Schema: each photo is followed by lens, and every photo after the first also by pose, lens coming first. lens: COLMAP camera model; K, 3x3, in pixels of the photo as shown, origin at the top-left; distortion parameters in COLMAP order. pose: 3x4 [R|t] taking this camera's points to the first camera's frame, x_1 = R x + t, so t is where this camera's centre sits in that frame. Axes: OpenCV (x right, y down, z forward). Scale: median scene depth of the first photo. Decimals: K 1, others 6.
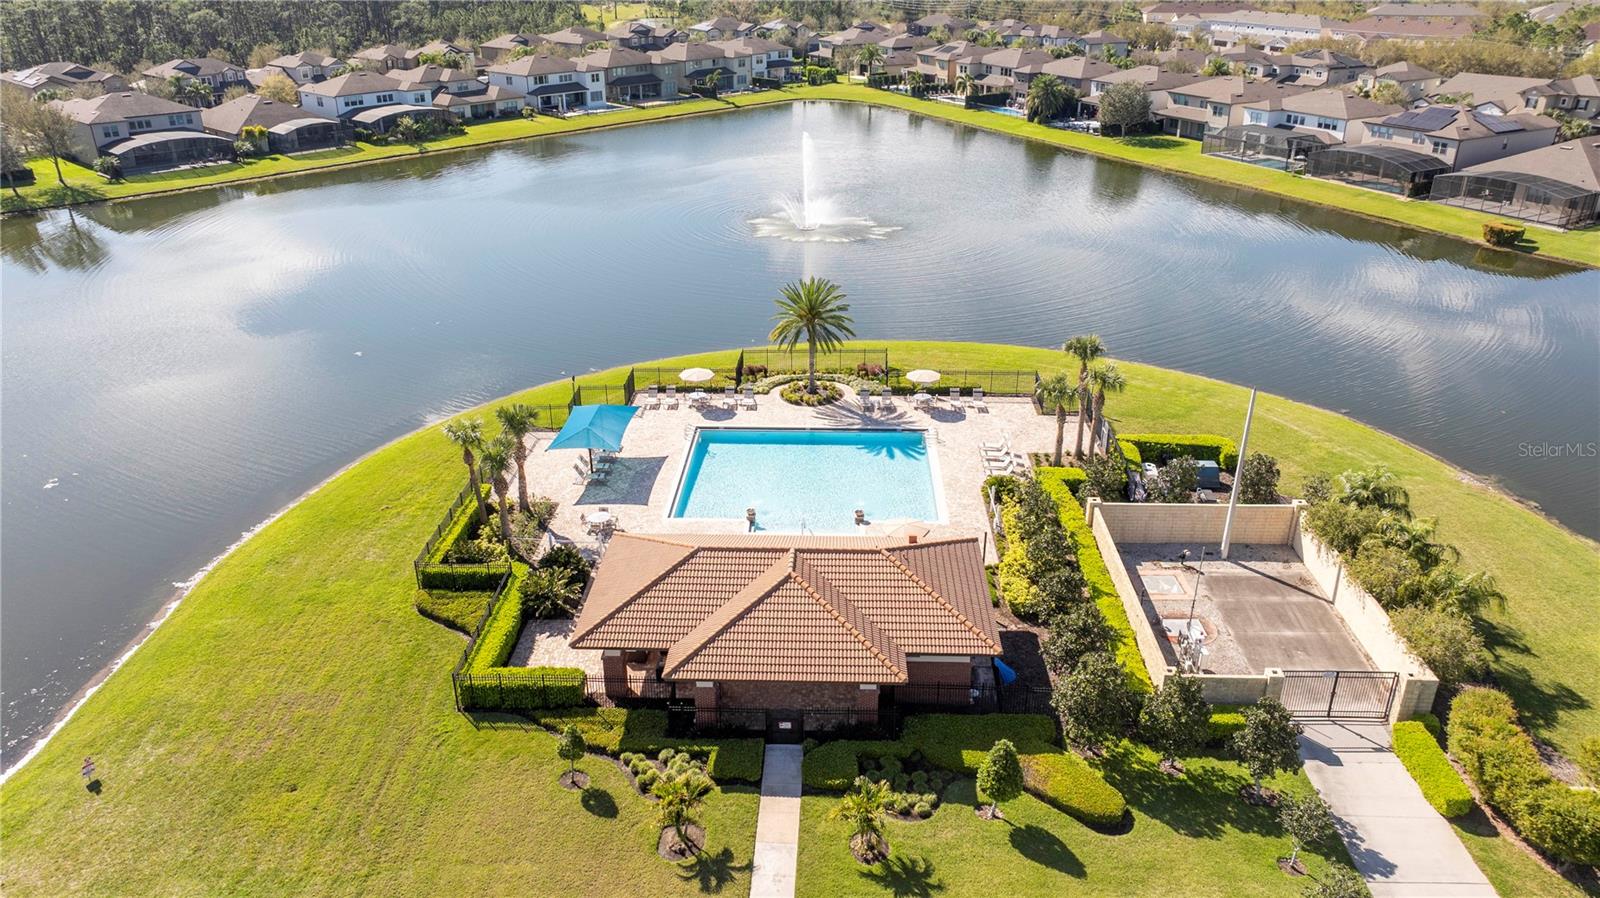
lens RADIAL K [[1118.6, 0, 800.0], [0, 1118.6, 449.0], [0, 0, 1]] dist [-0.038472, 0.038966]
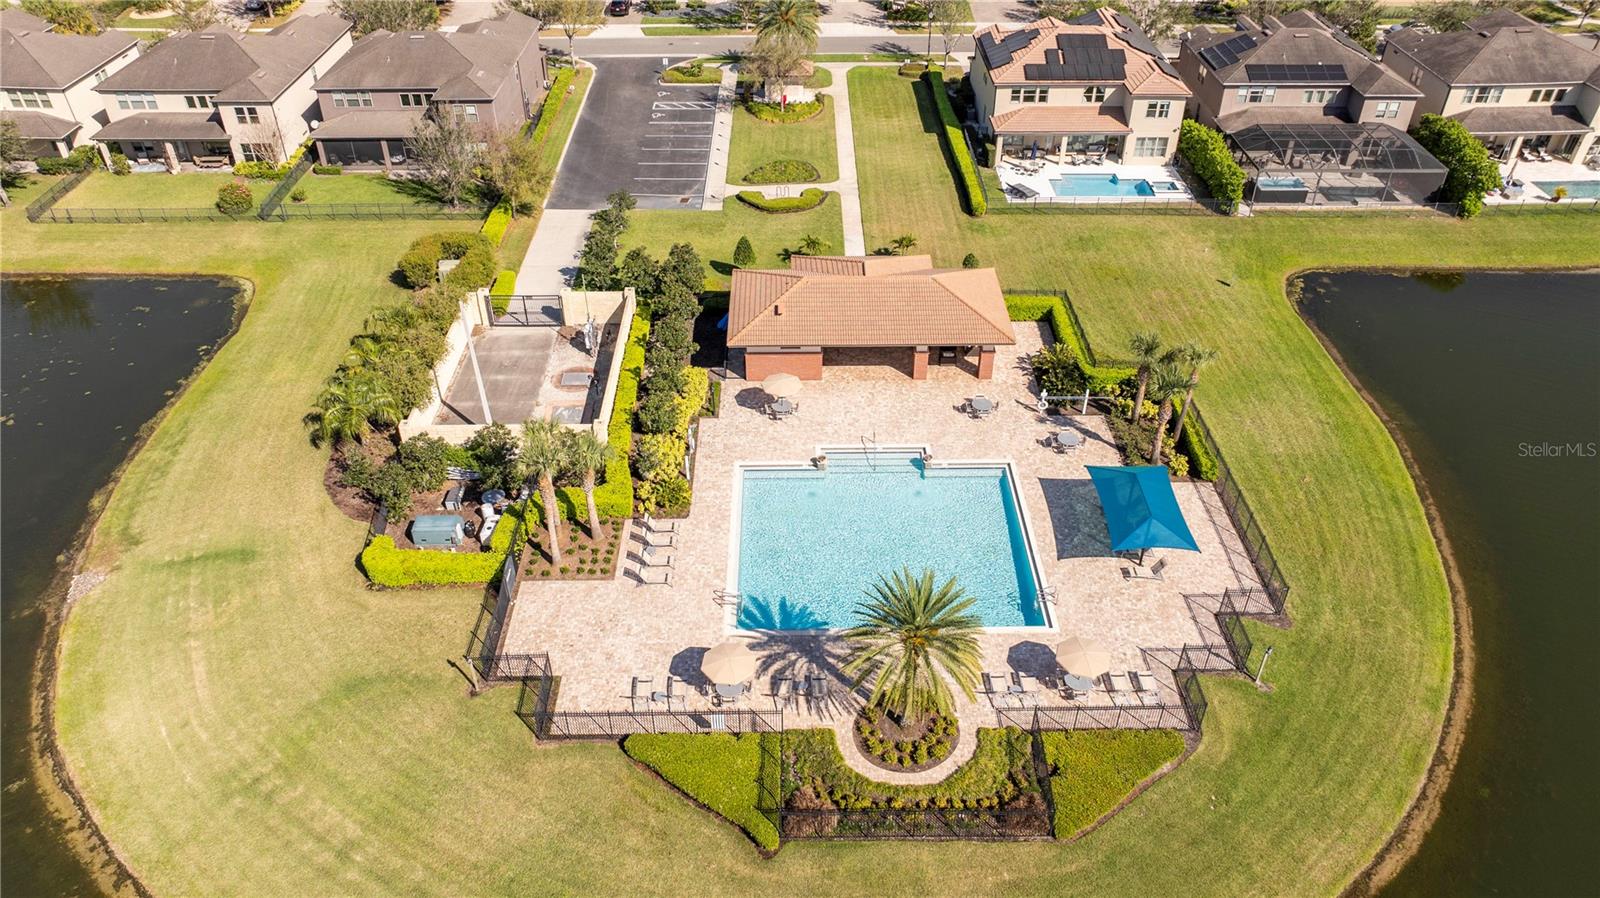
lens RADIAL K [[1118.6, 0, 800.0], [0, 1118.6, 449.0], [0, 0, 1]] dist [-0.038472, 0.038966]
pose [[-0.998831, 0.029553, -0.038253, 0.055662], [-0.019947, 0.468835, 0.883060, -0.423428], [0.044032, 0.882791, -0.467698, 0.732947]]
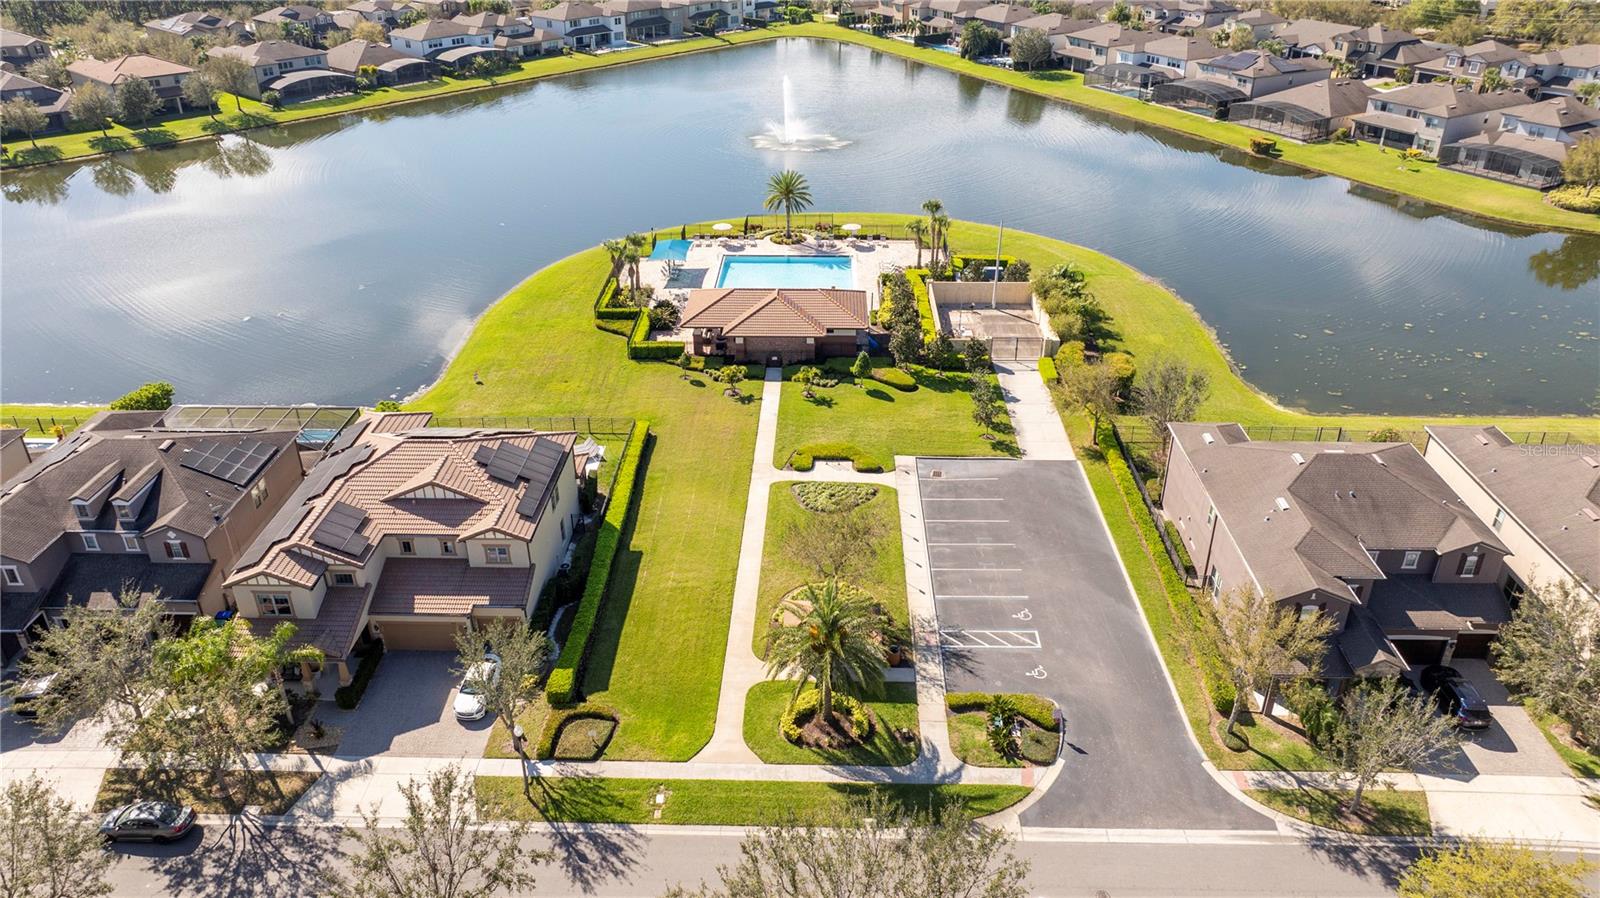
lens RADIAL K [[1108.9, 0, 800.0], [0, 1108.9, 449.0], [0, 0, 1]] dist [-0.008180, -0.030967]
pose [[0.999912, -0.005554, 0.012030, 0.003993], [0.004673, 0.997388, 0.072078, 0.096935], [-0.012399, -0.072016, 0.997326, -0.471982]]
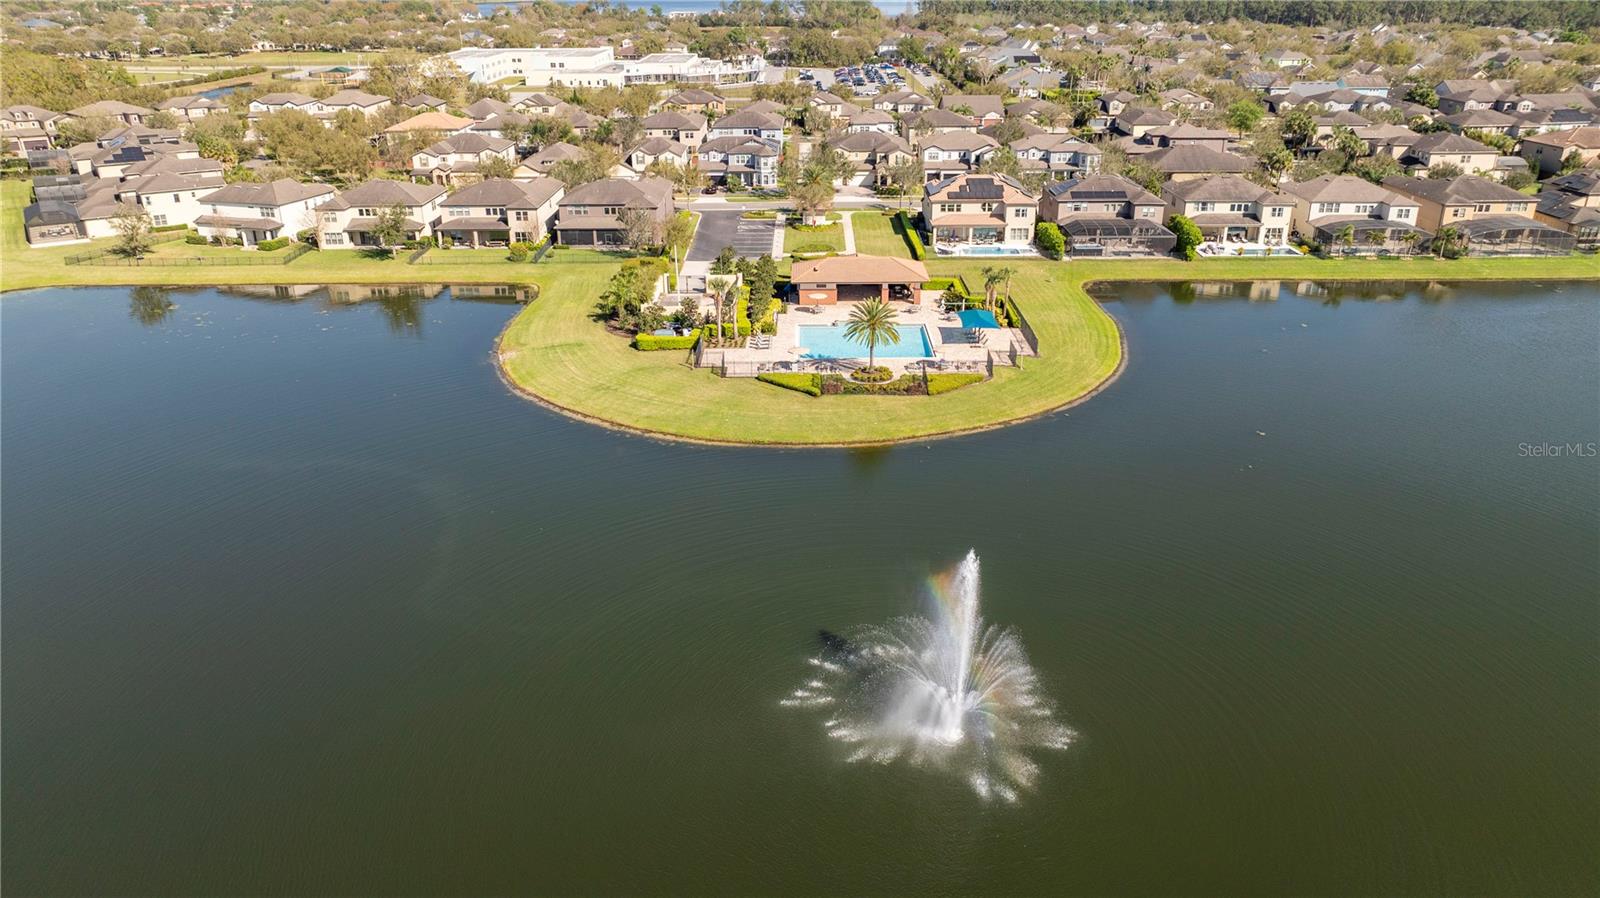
lens RADIAL K [[1121.5, 0, 800.0], [0, 1121.5, 449.0], [0, 0, 1]] dist [0.082403, -0.436752]
pose [[-0.999337, 0.020021, -0.030423, 0.098866], [-0.009149, 0.670545, 0.741812, -0.707227], [0.035252, 0.741599, -0.669917, 1.334977]]
